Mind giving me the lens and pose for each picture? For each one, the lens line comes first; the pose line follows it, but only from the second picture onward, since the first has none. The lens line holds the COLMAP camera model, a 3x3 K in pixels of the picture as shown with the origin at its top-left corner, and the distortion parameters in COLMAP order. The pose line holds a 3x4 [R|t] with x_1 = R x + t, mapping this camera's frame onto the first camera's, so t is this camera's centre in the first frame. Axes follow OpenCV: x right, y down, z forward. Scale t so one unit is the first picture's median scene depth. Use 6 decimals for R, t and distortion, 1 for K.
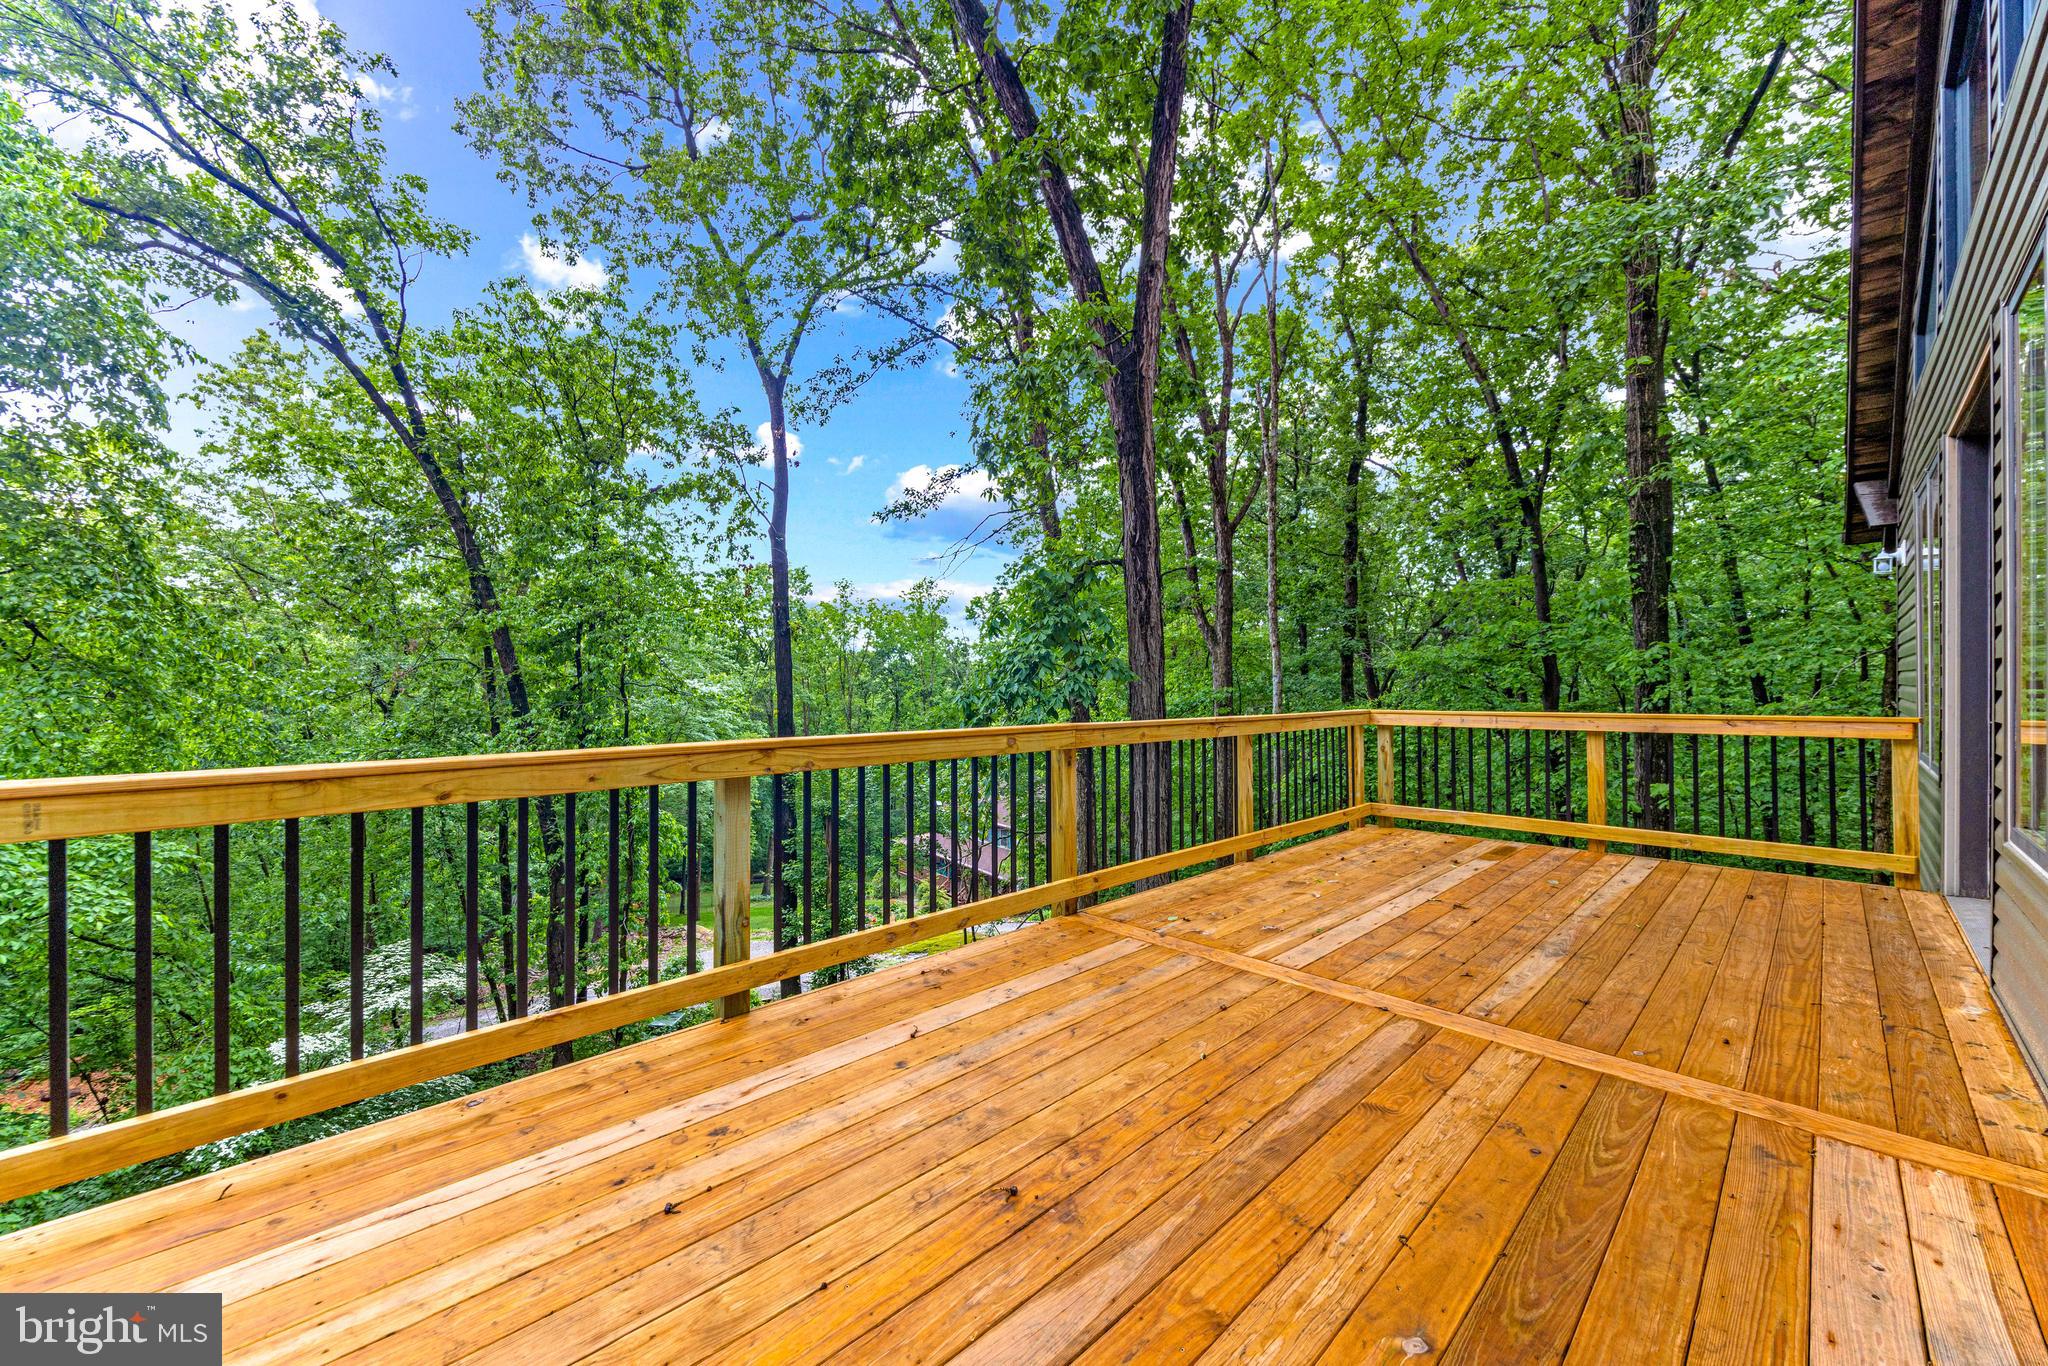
lens RADIAL K [[793.3, 0, 1023.0], [0, 793.3, 688.0], [0, 0, 1]] dist [-0.004146, 0.000520]
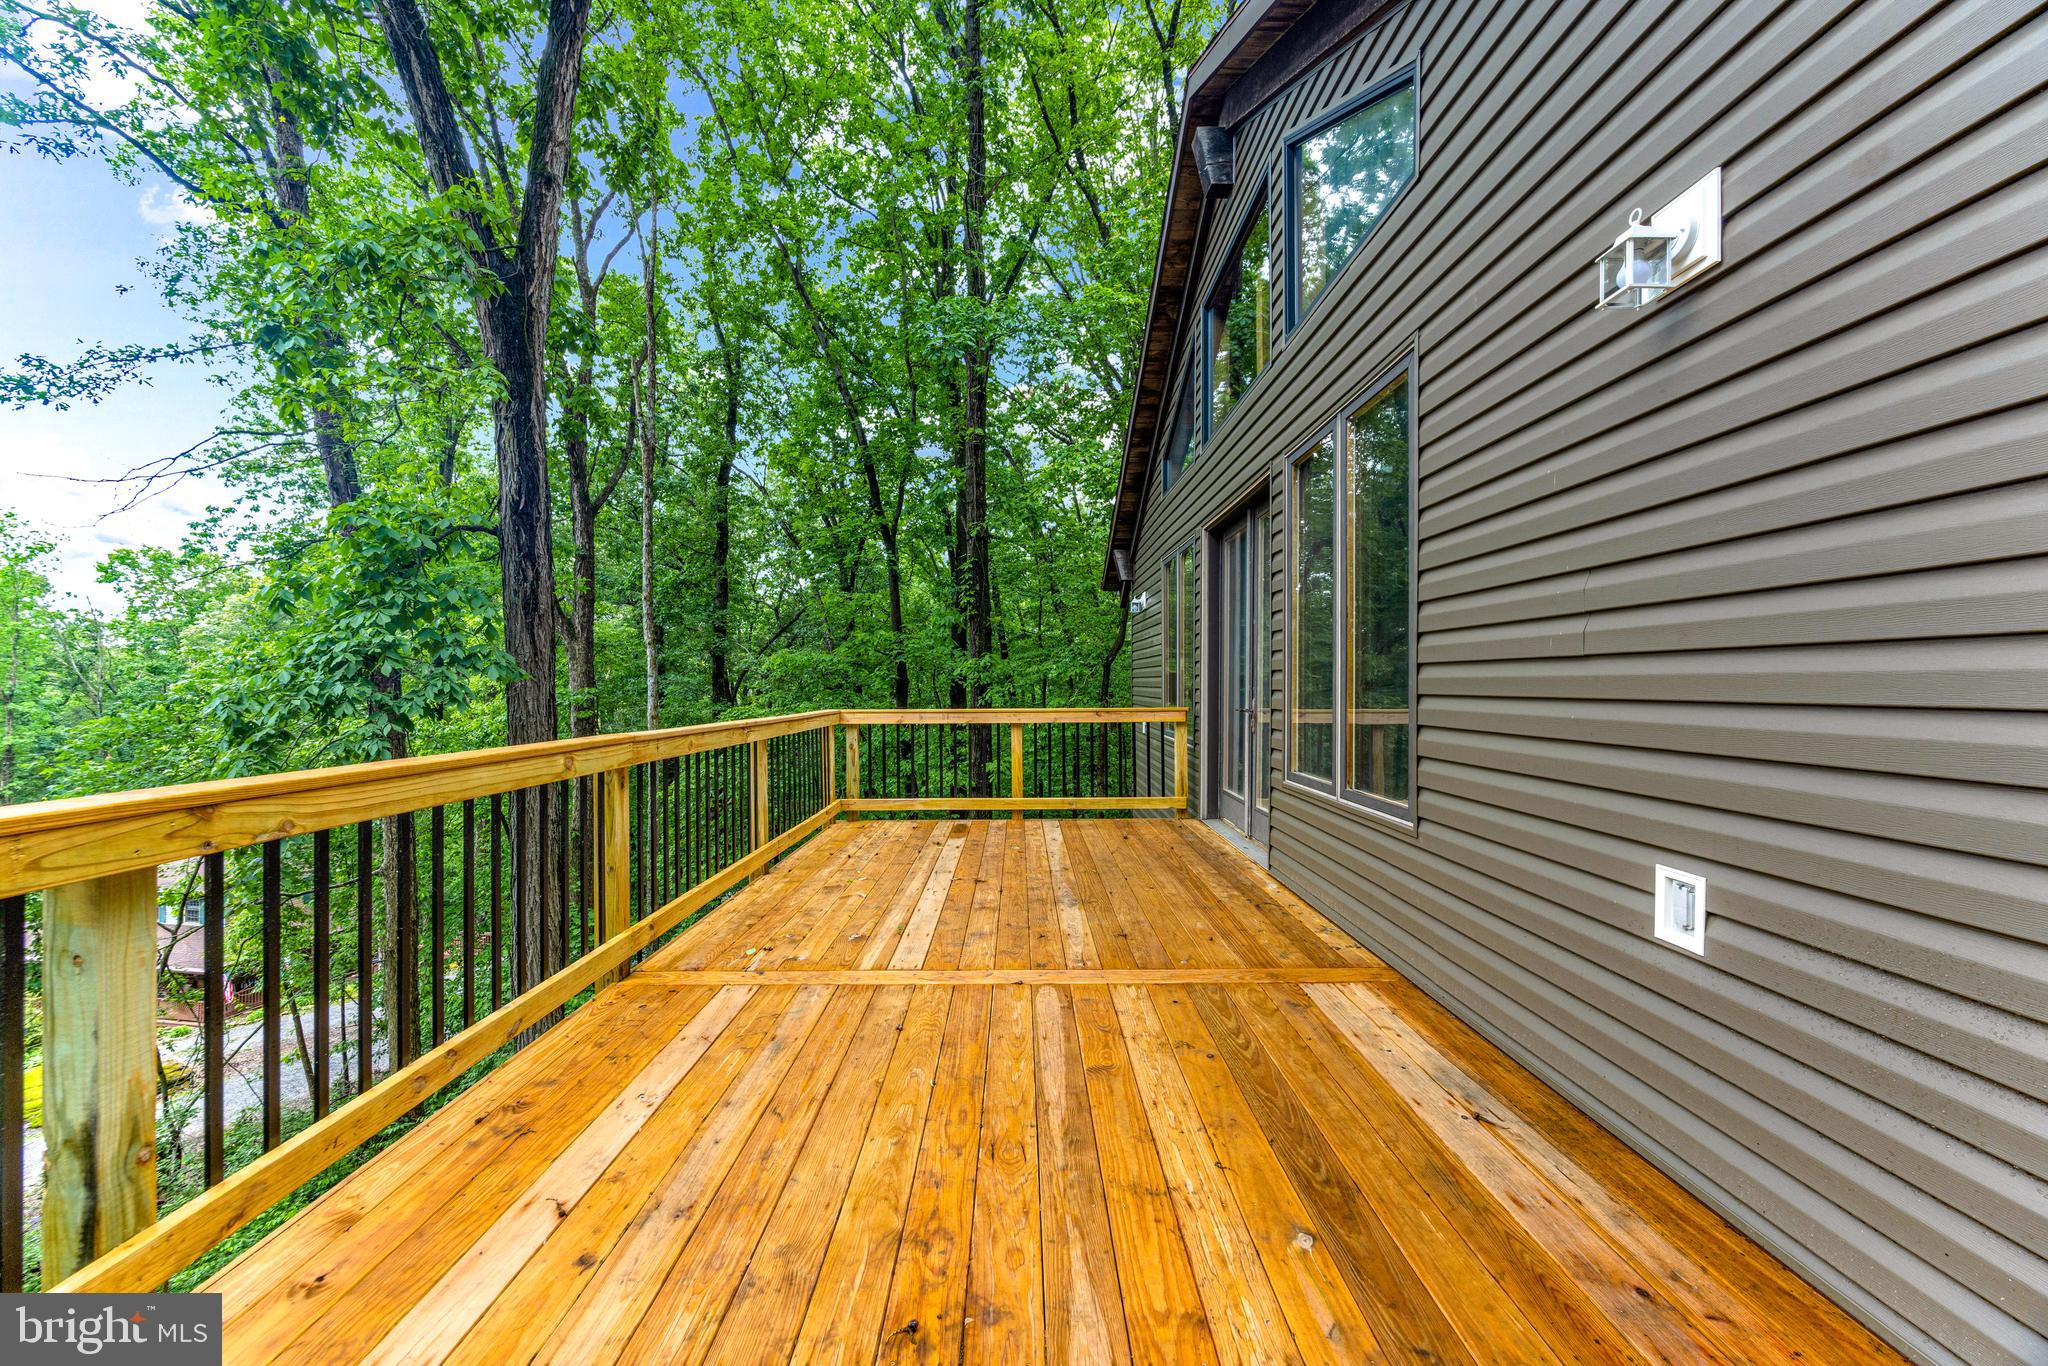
lens RADIAL K [[793.3, 0, 1023.0], [0, 793.3, 688.0], [0, 0, 1]] dist [-0.004146, 0.000520]
pose [[0.684765, 0.000030, 0.728764, -0.238864], [0.000829, 0.999999, -0.000820, 0.000458], [-0.728764, 0.001166, 0.684764, 0.177959]]
